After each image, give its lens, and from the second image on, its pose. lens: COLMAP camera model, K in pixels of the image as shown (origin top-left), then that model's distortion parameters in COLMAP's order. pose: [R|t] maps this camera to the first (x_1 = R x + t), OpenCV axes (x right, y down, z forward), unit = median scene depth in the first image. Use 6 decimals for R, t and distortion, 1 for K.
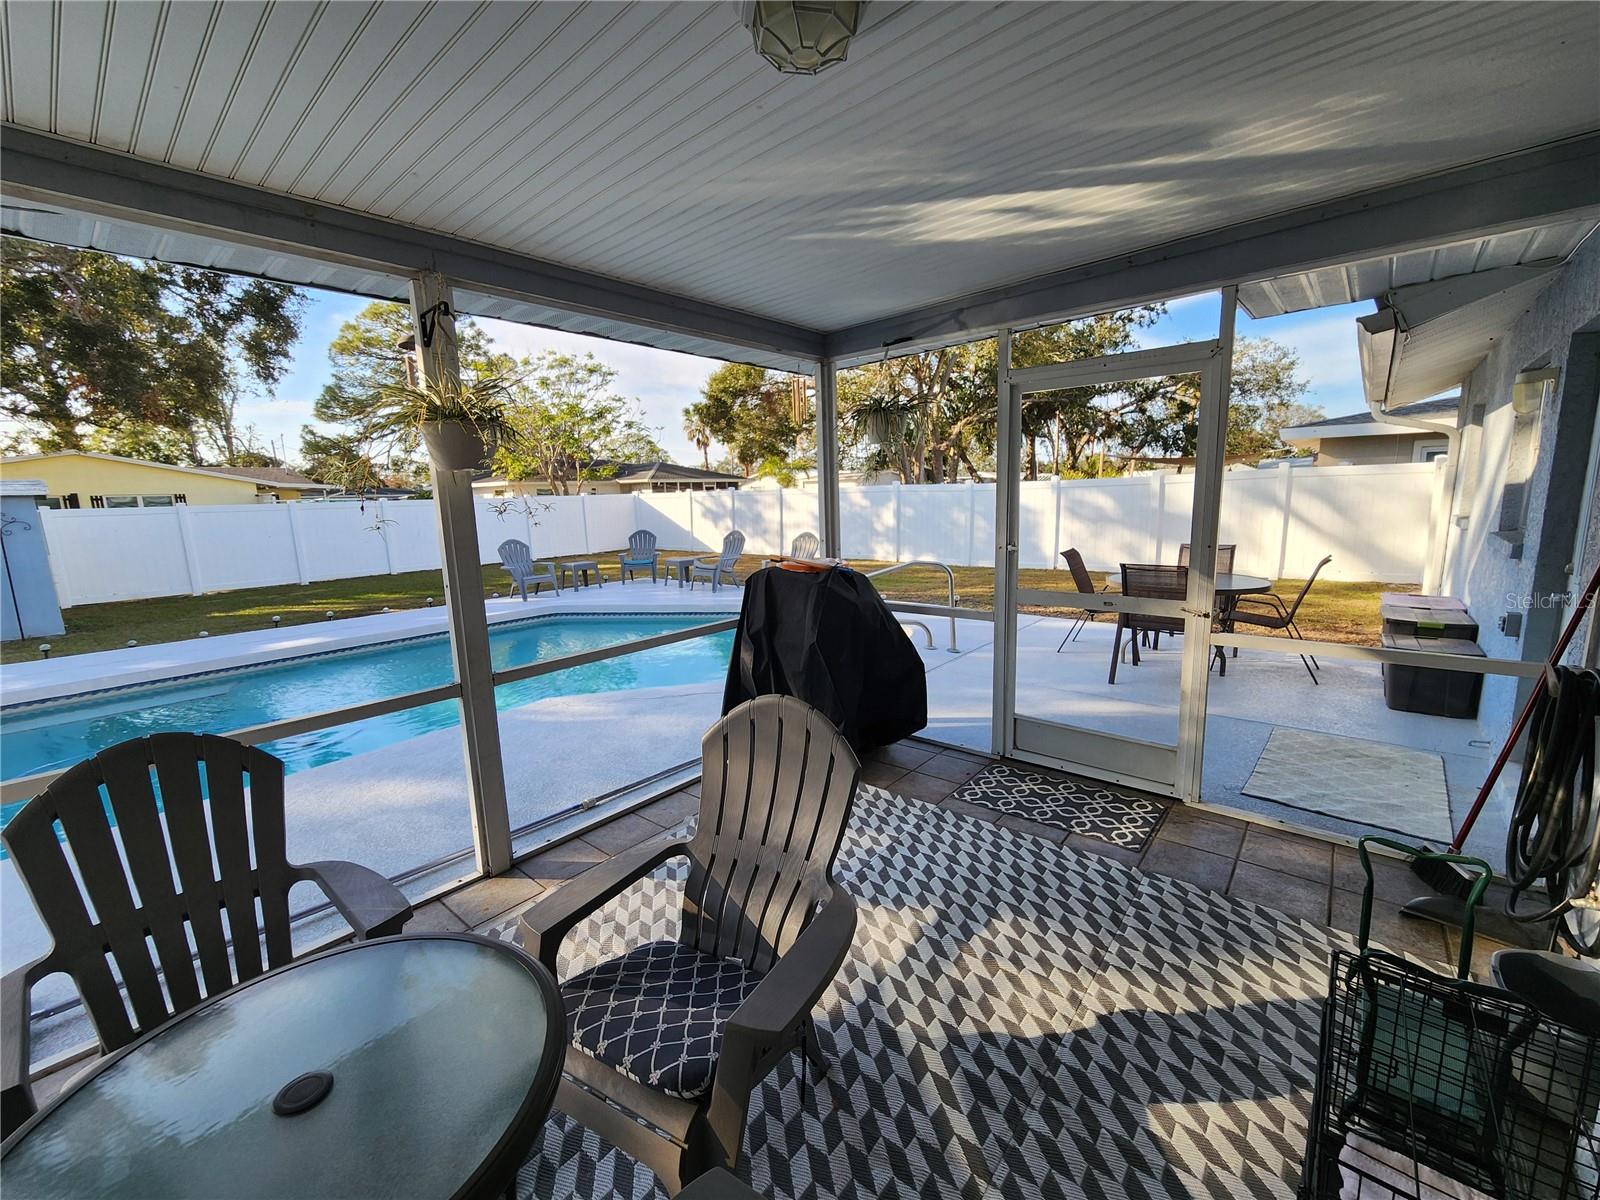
lens RADIAL K [[656.6, 0, 796.9], [0, 656.6, 604.5], [0, 0, 1]] dist [0.000148, -0.001573]
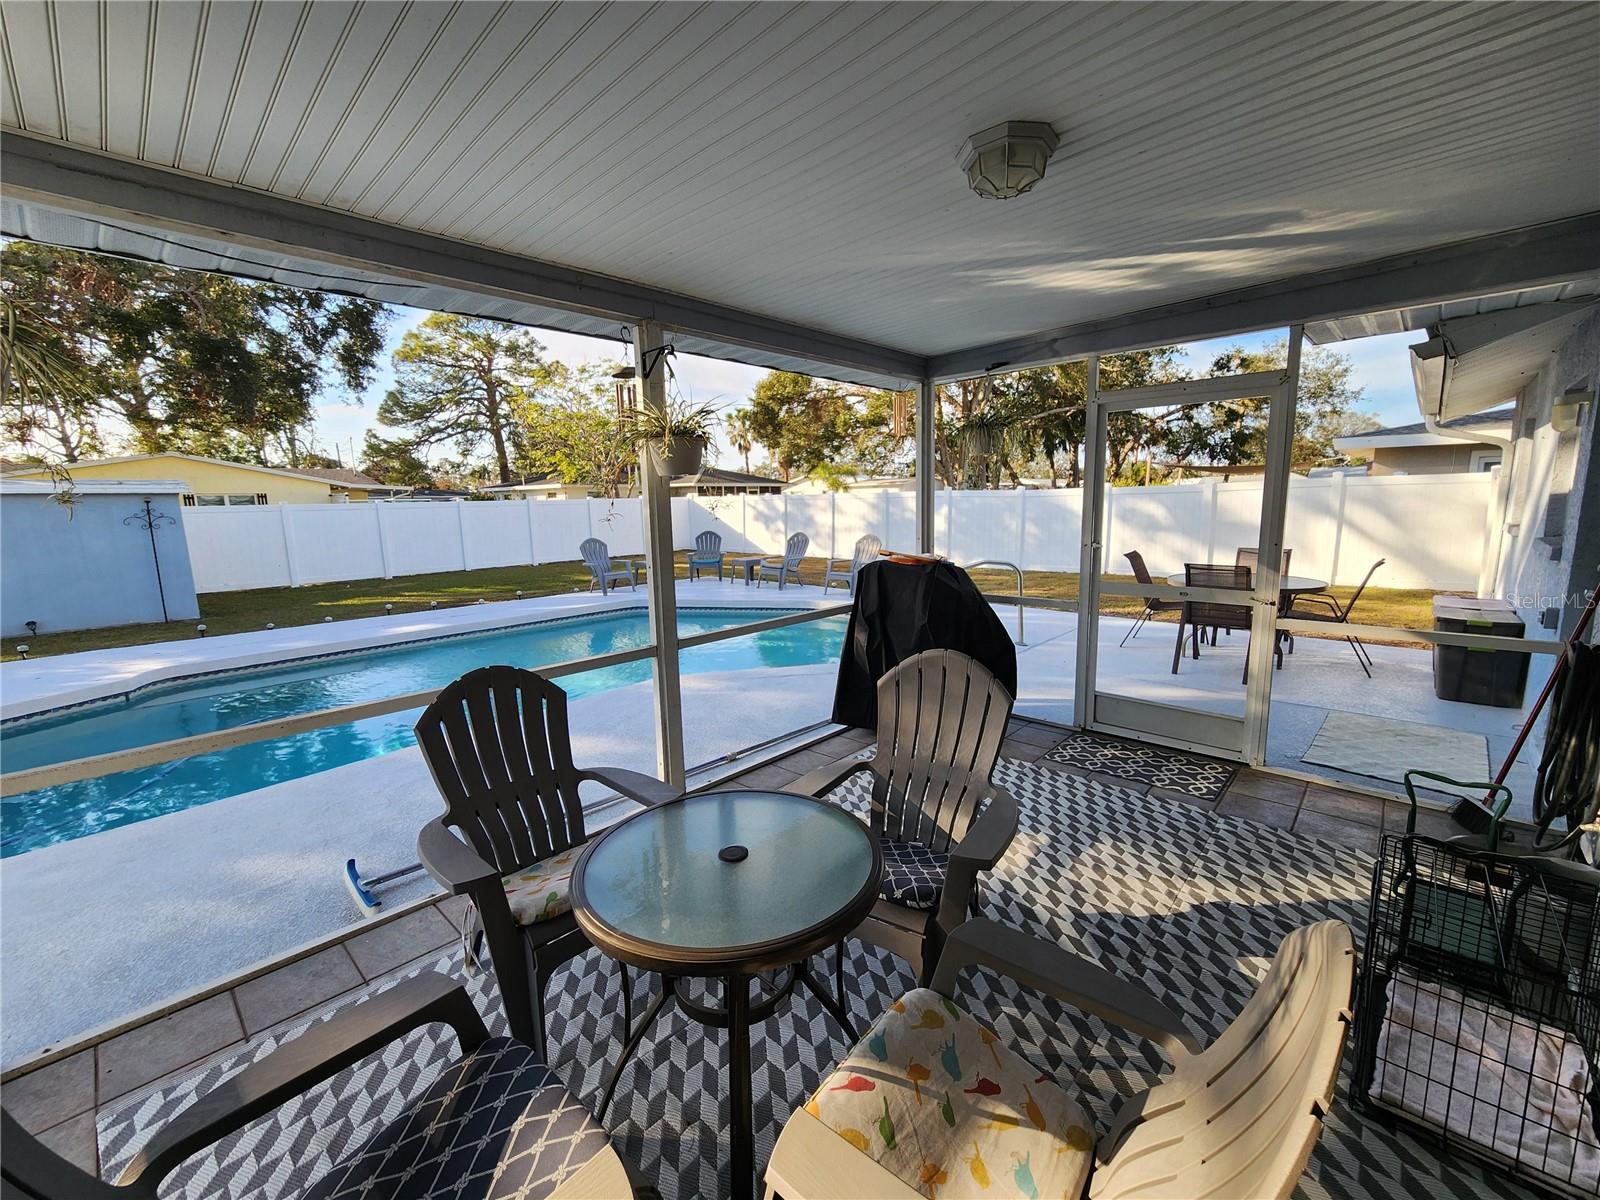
lens RADIAL K [[656.6, 0, 798.4], [0, 656.6, 603.1], [0, 0, 1]] dist [0.000148, -0.001573]
pose [[0.998809, 0.015986, -0.046100, -0.120842], [-0.016411, 0.999826, -0.008857, 0.029005], [0.045951, 0.009603, 0.998898, -0.149830]]
